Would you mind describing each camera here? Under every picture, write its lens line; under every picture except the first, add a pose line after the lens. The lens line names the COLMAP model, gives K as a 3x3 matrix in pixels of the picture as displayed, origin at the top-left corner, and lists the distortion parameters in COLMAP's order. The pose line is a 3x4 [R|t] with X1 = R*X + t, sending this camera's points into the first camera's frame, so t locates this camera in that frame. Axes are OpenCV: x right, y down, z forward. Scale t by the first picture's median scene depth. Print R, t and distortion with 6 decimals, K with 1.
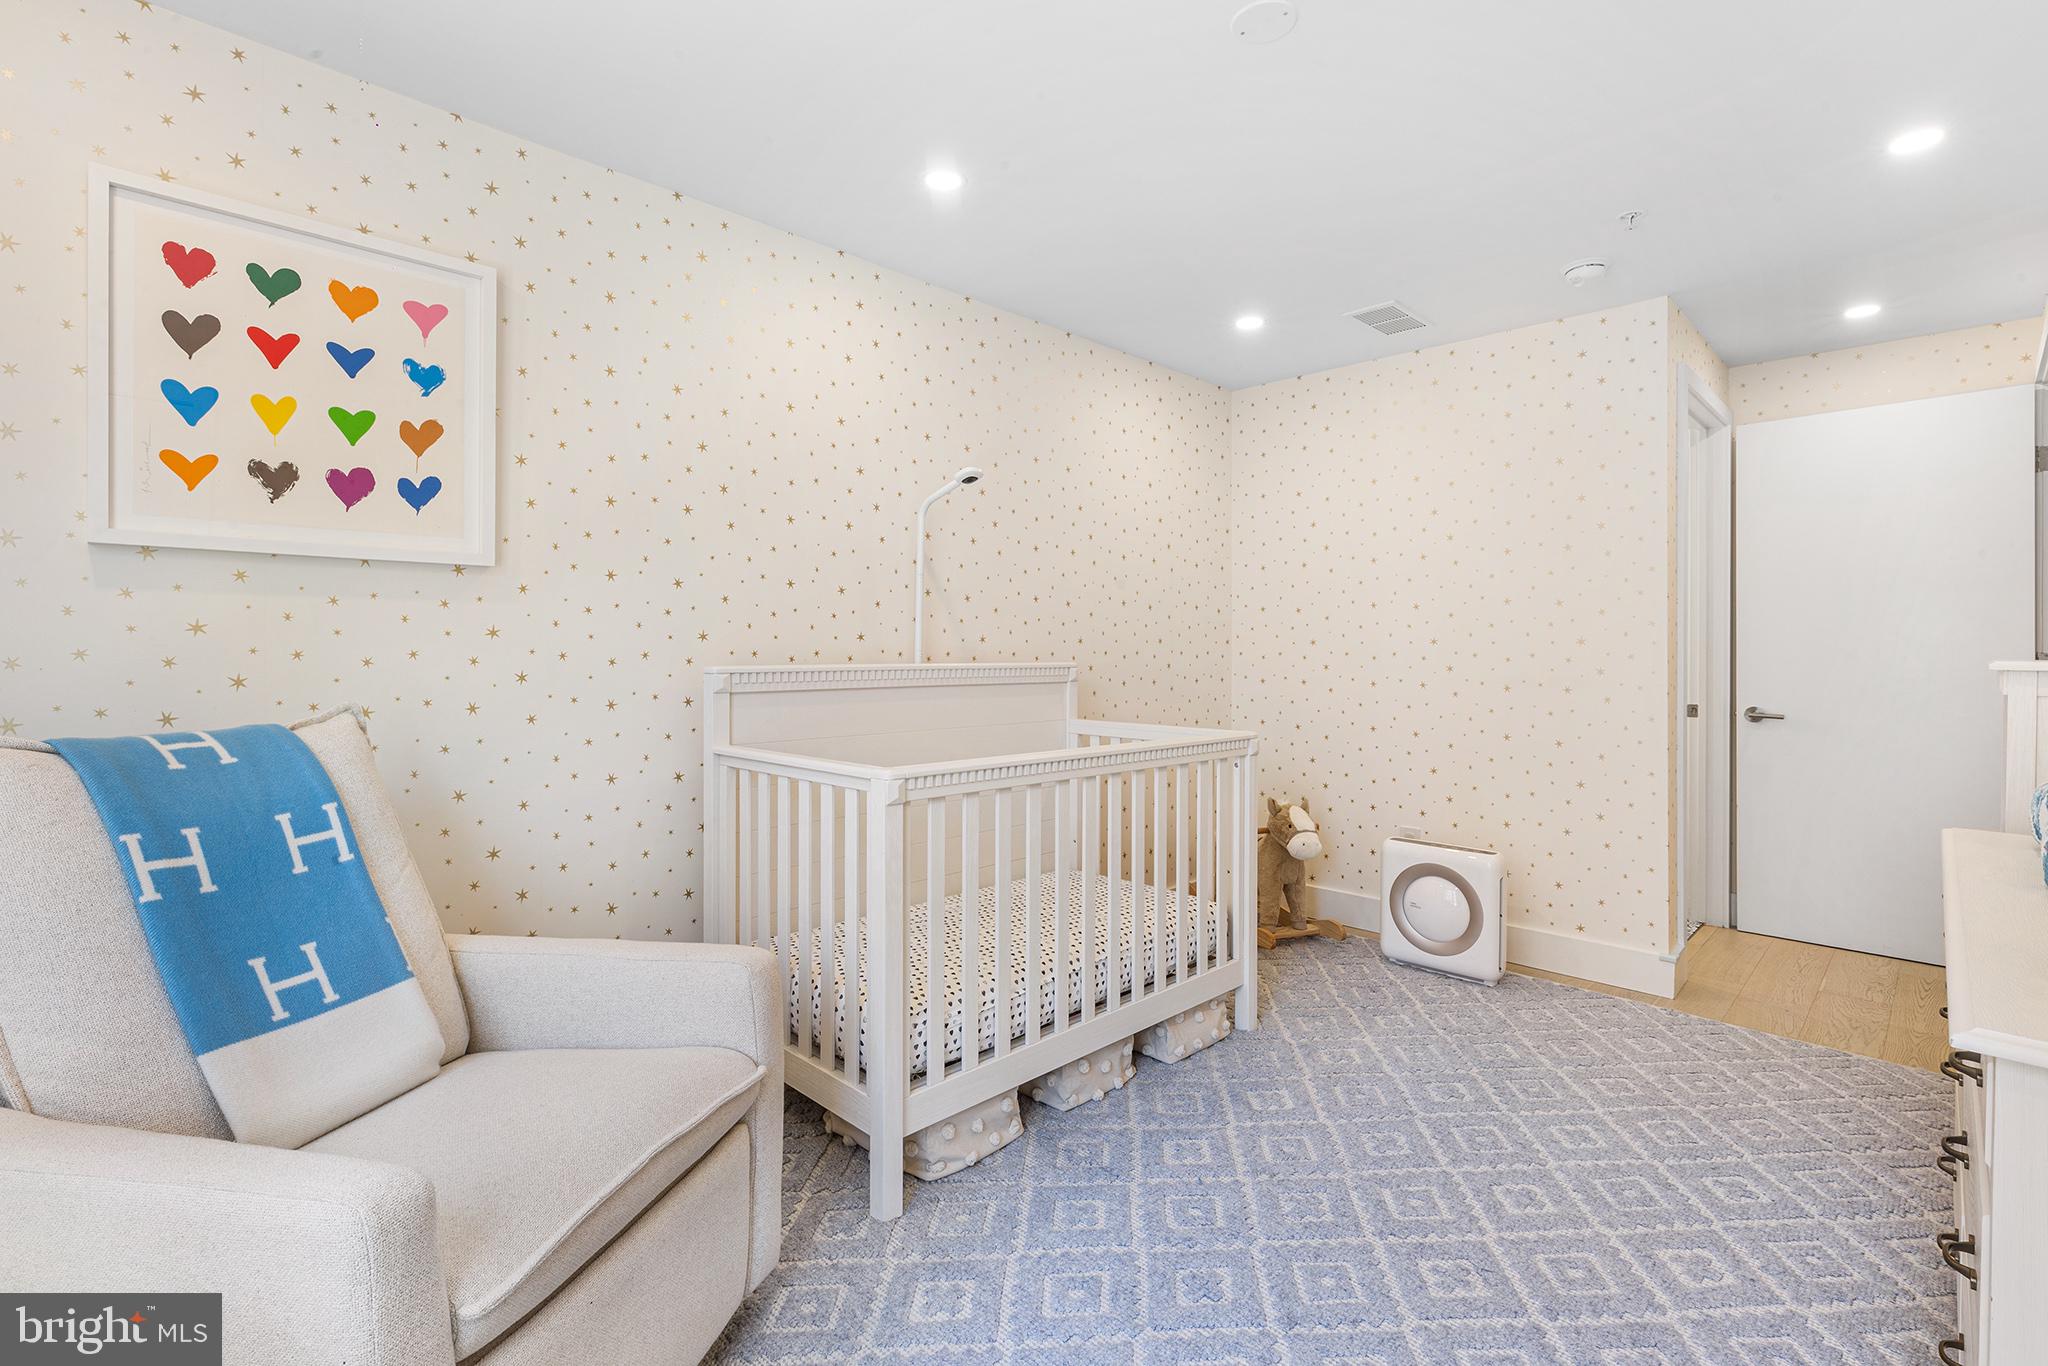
lens RADIAL K [[939.0, 0, 1019.1], [0, 939.0, 661.8], [0, 0, 1]] dist [0.001266, 0.000078]
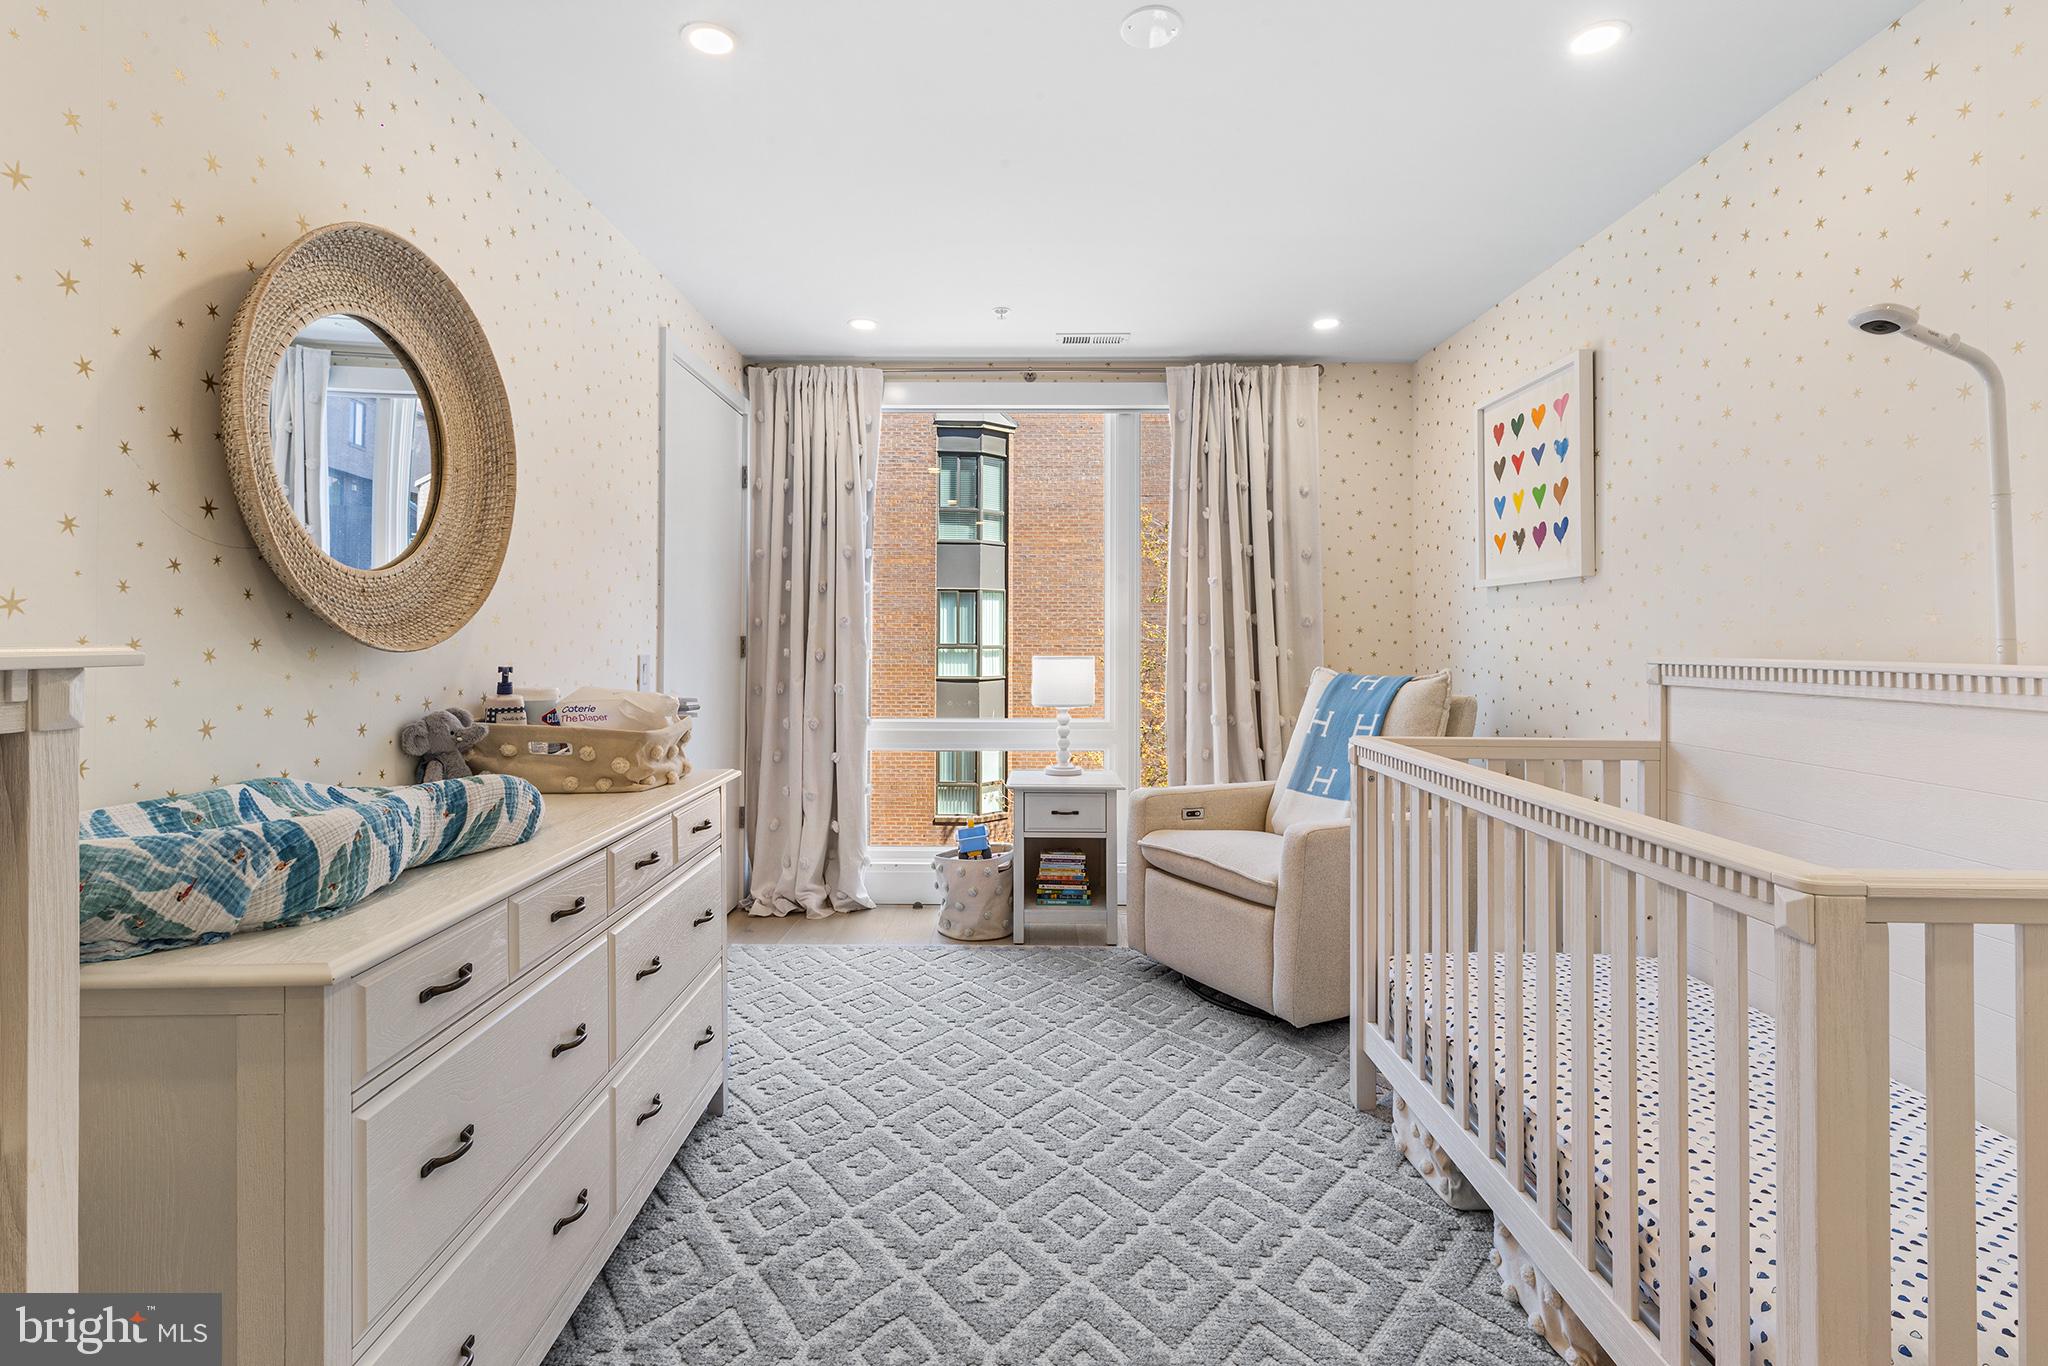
lens RADIAL K [[939.0, 0, 1006.8], [0, 939.0, 629.2], [0, 0, 1]] dist [0.001266, 0.000078]
pose [[-0.726218, -0.005575, -0.687441, 0.970687], [-0.007003, 0.999975, -0.000713, -0.021965], [0.687428, 0.004296, -0.726239, 1.475722]]
